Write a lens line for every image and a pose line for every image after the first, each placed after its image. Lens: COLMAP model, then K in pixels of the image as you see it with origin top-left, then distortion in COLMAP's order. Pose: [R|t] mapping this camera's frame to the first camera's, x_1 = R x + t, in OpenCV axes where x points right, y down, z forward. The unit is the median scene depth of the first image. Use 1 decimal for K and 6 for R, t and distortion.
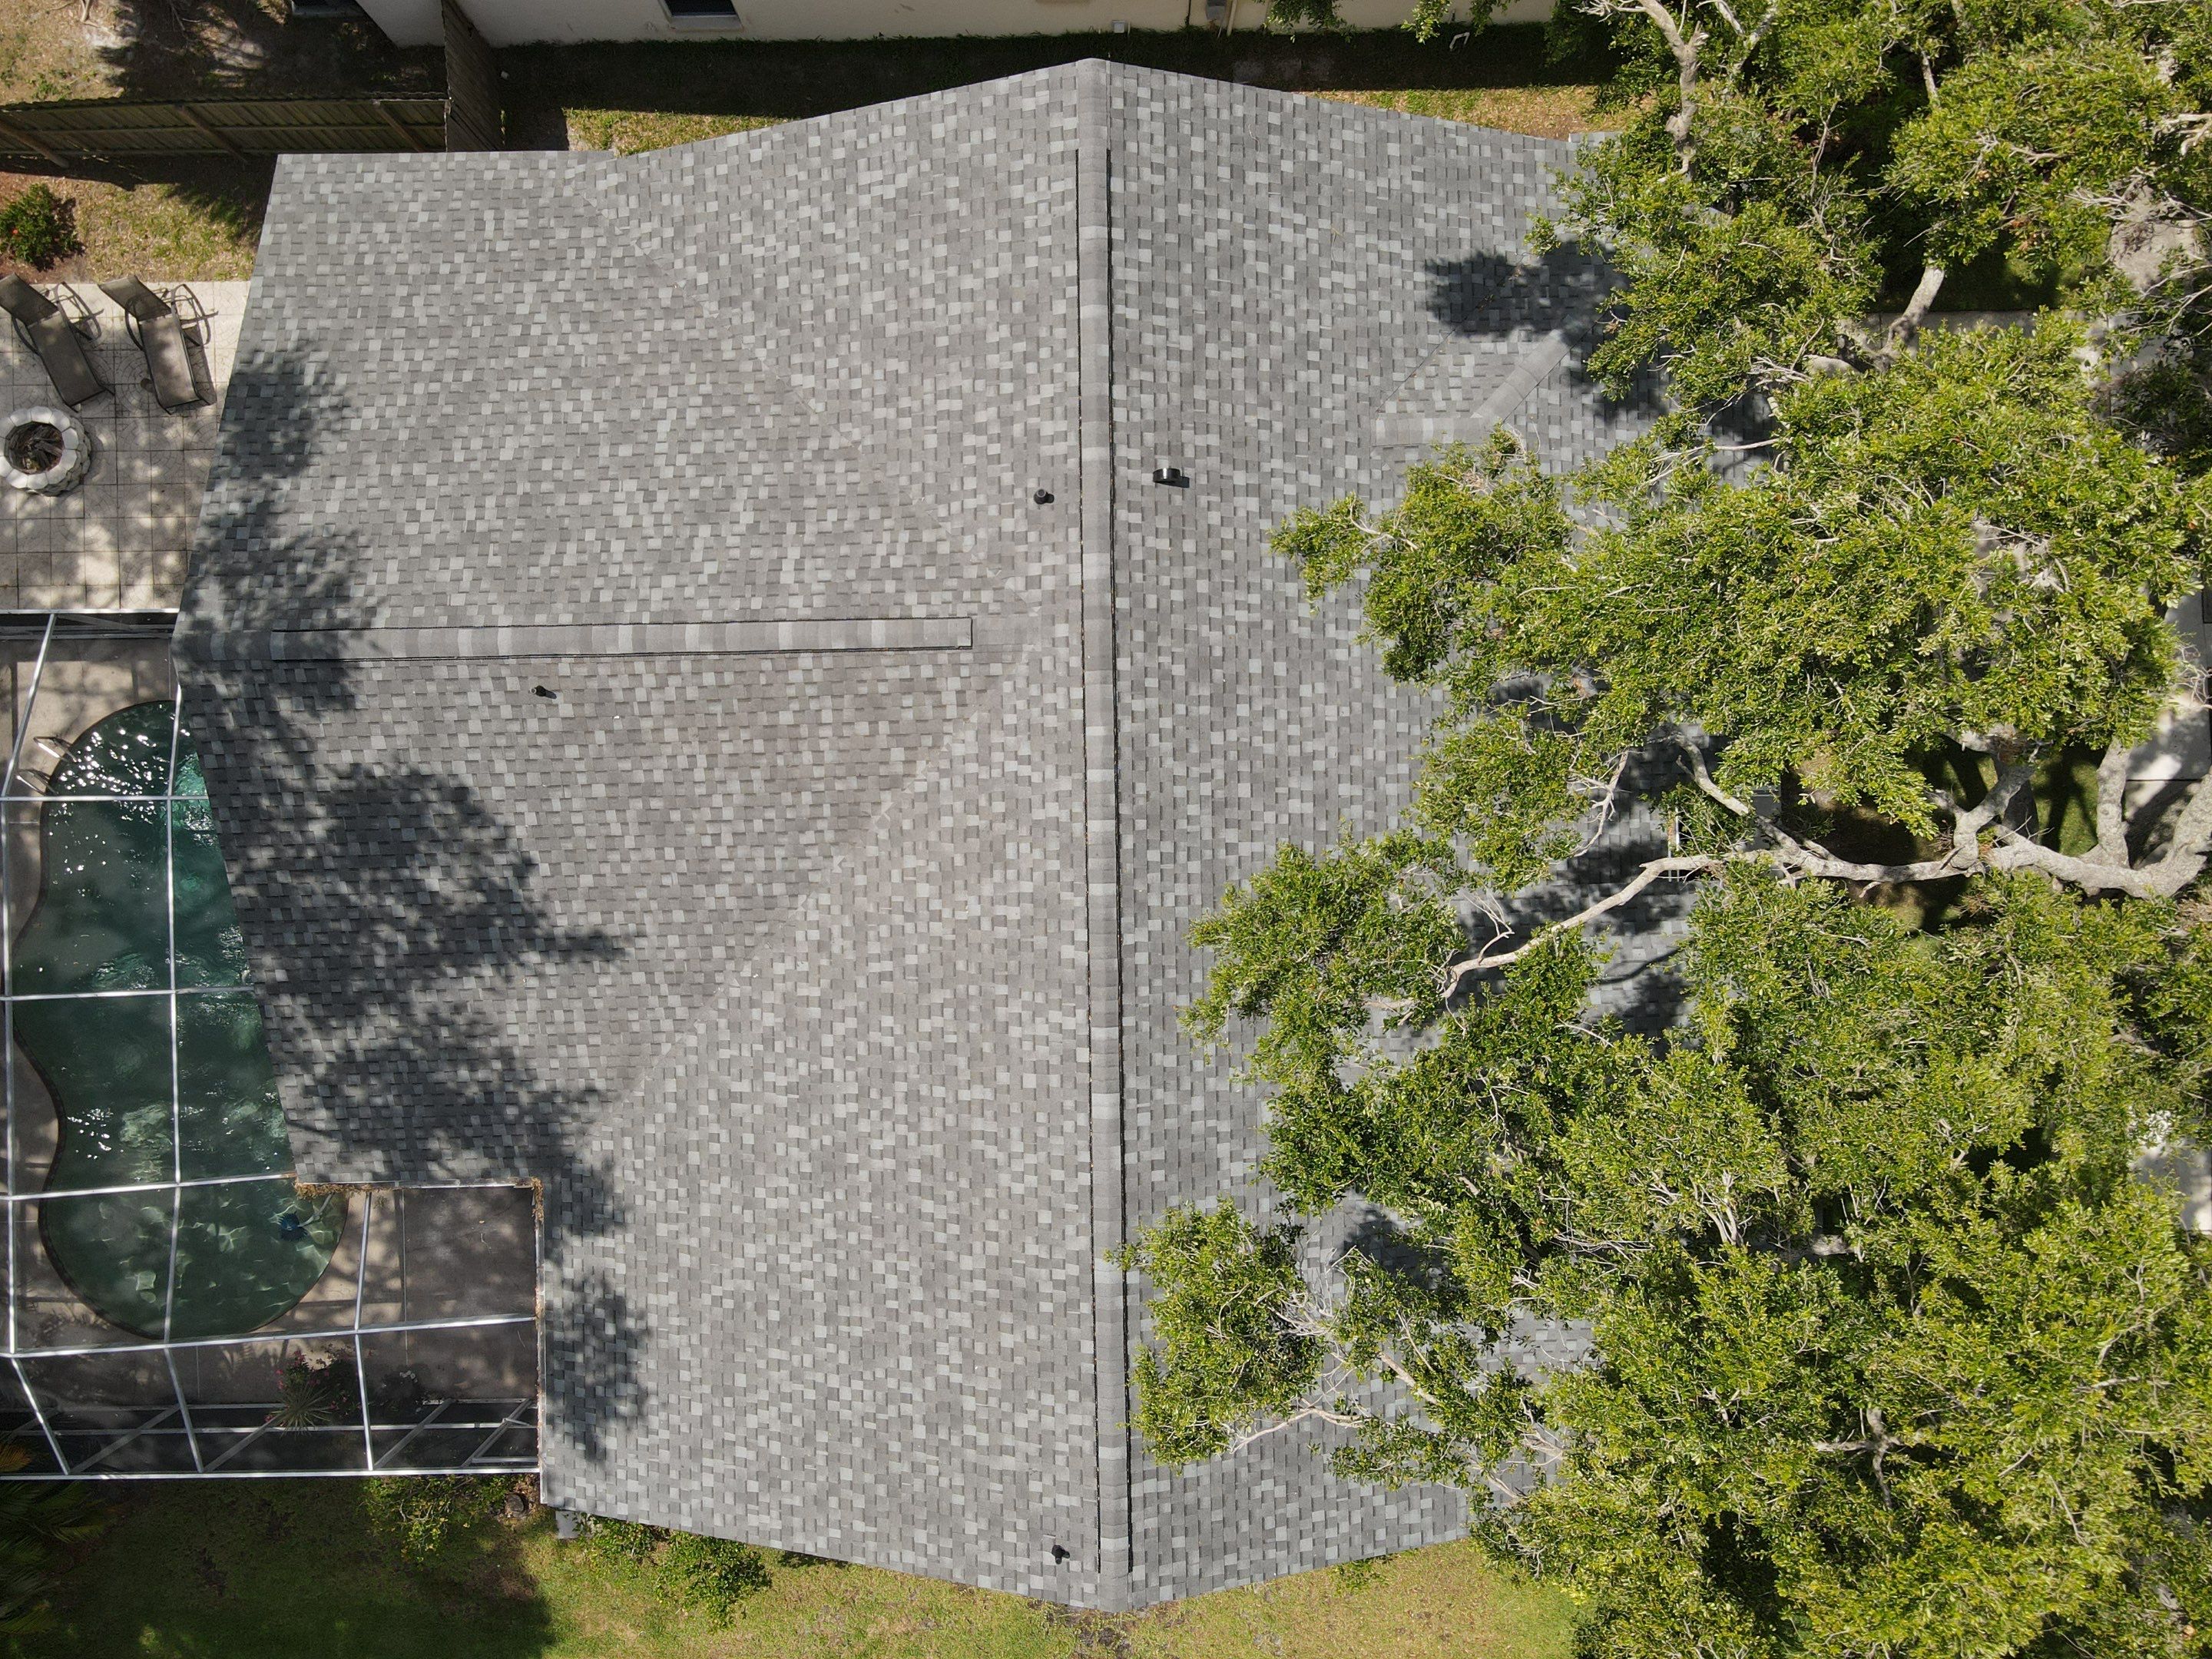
lens RADIAL K [[1620.7, 0, 1082.9], [0, 1620.7, 836.8], [0, 0, 1]] dist [-0.031498, 0.068532]
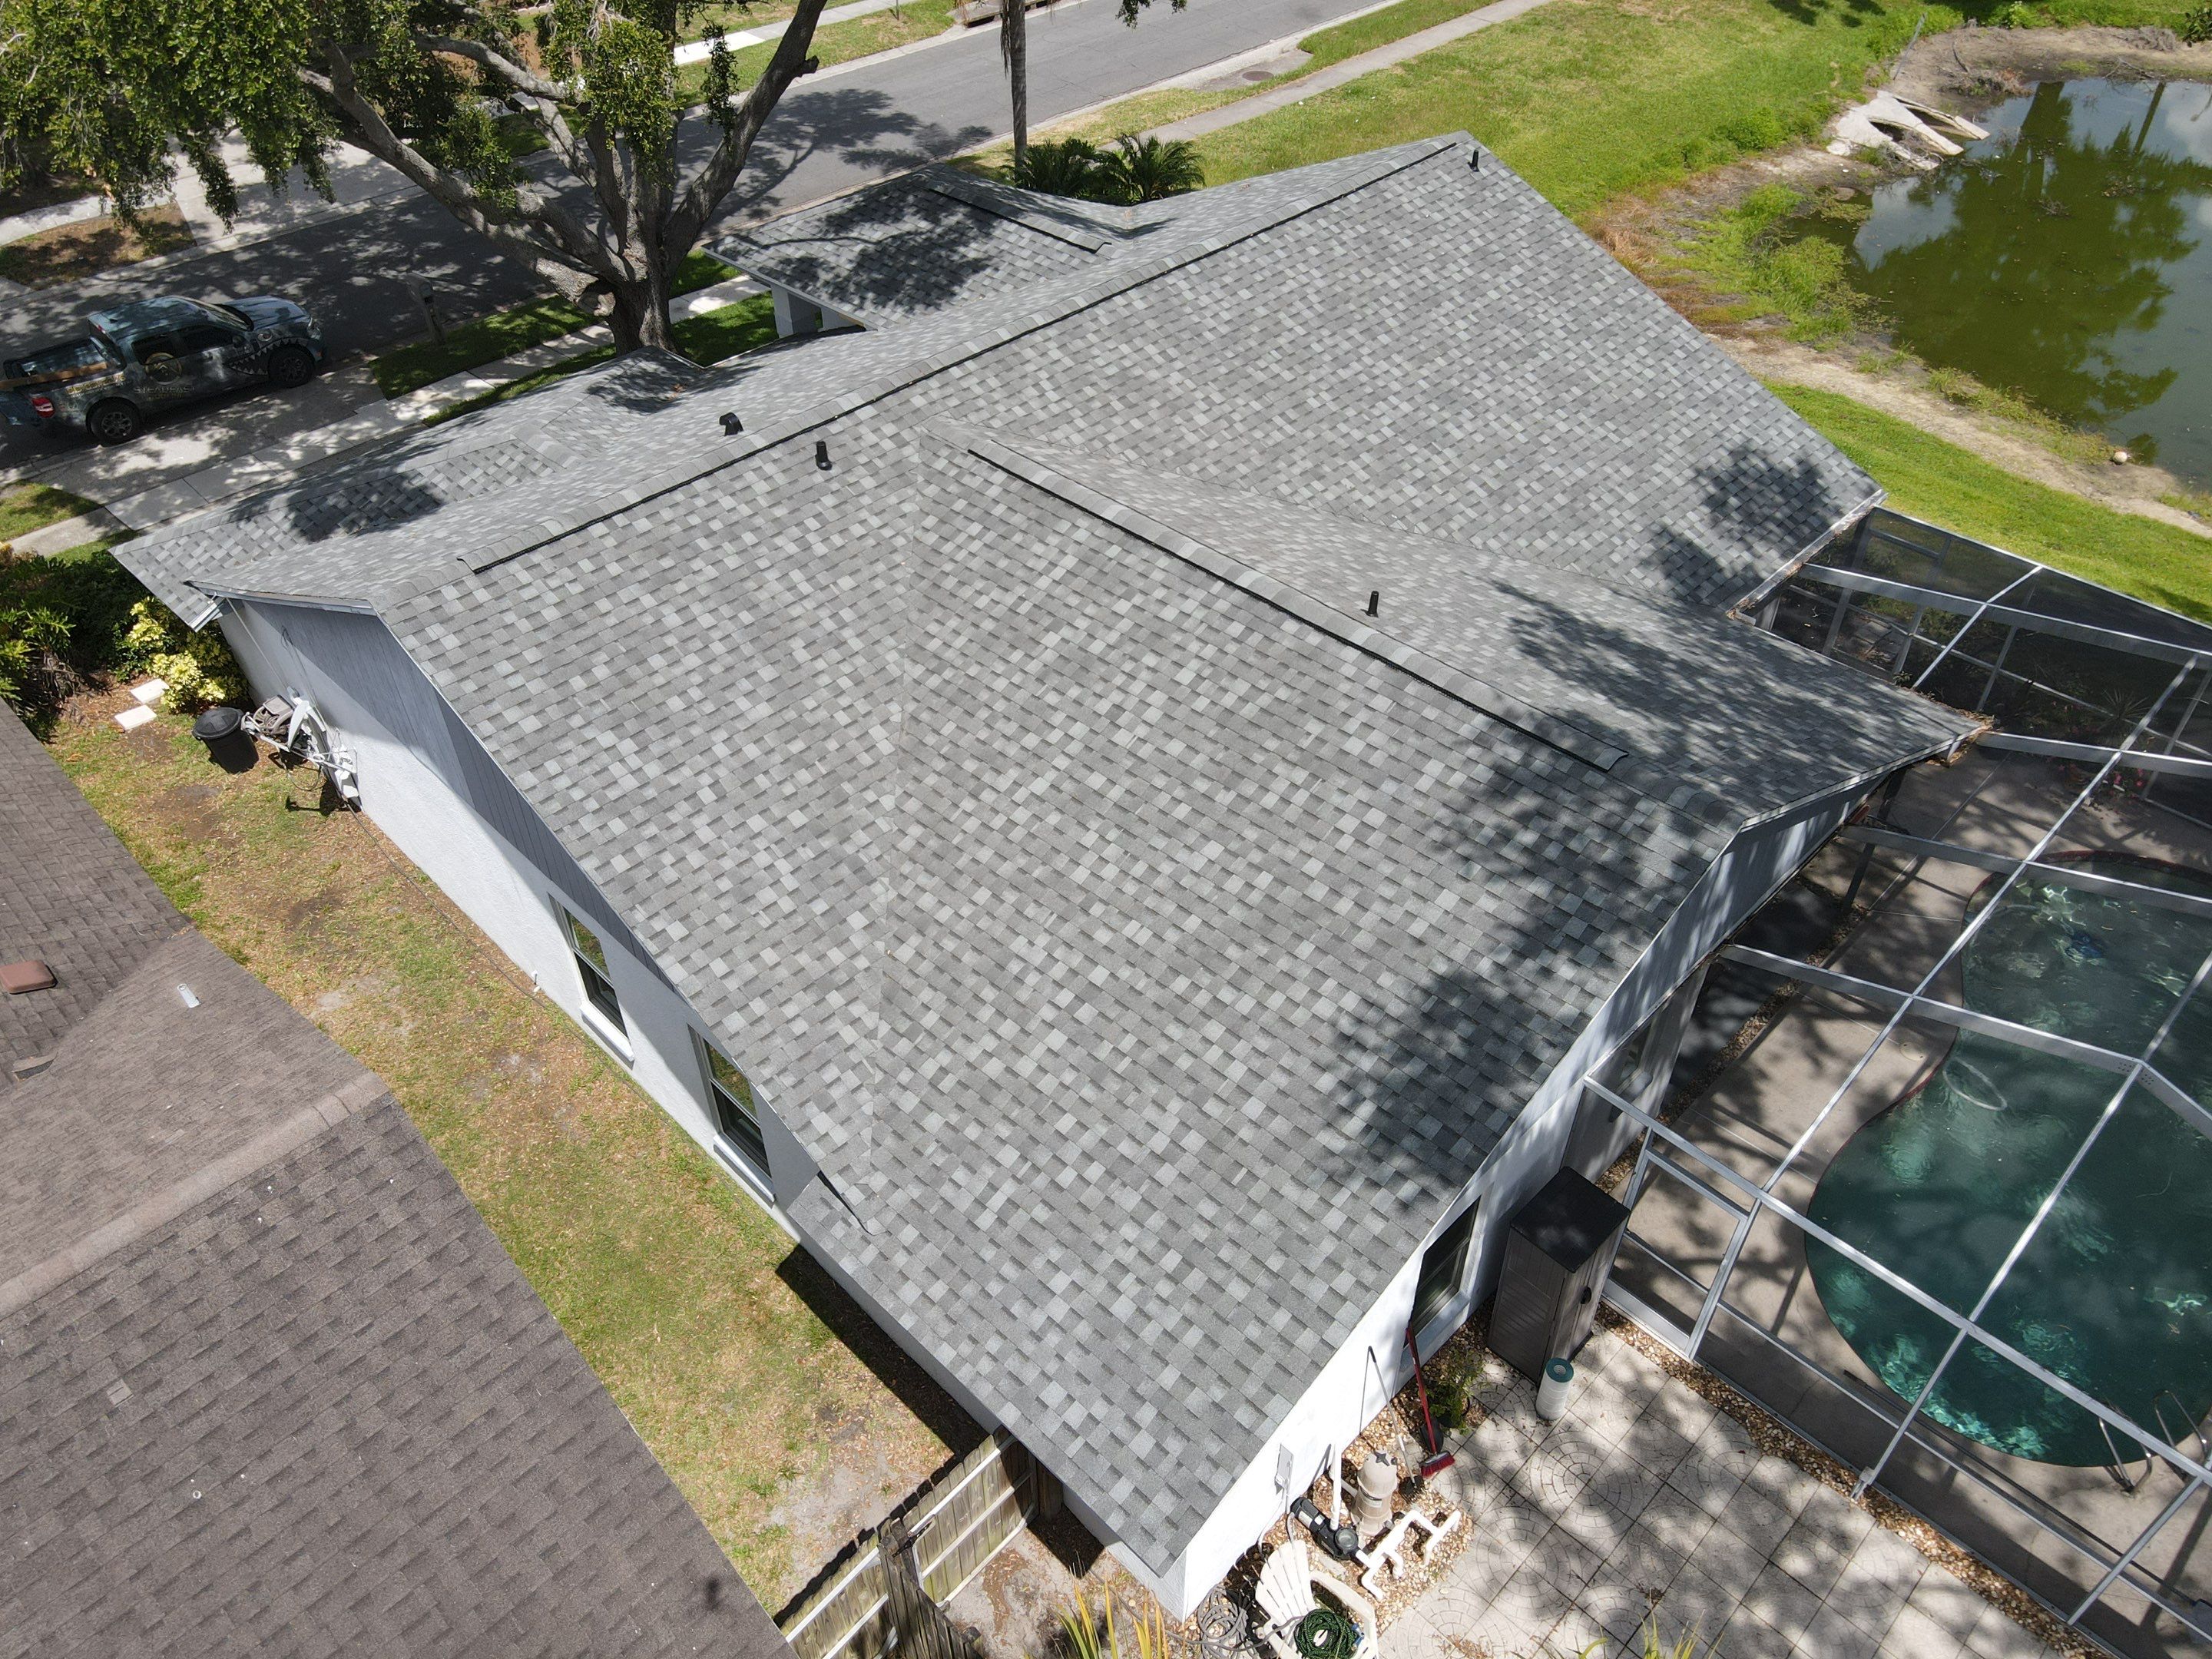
lens RADIAL K [[1620.7, 0, 1092.6], [0, 1620.7, 833.3], [0, 0, 1]] dist [-0.031498, 0.068532]
pose [[-0.693139, -0.466728, 0.549294, -0.714377], [0.720346, -0.475704, 0.504785, -0.639166], [0.025704, 0.745567, 0.665934, 0.499493]]
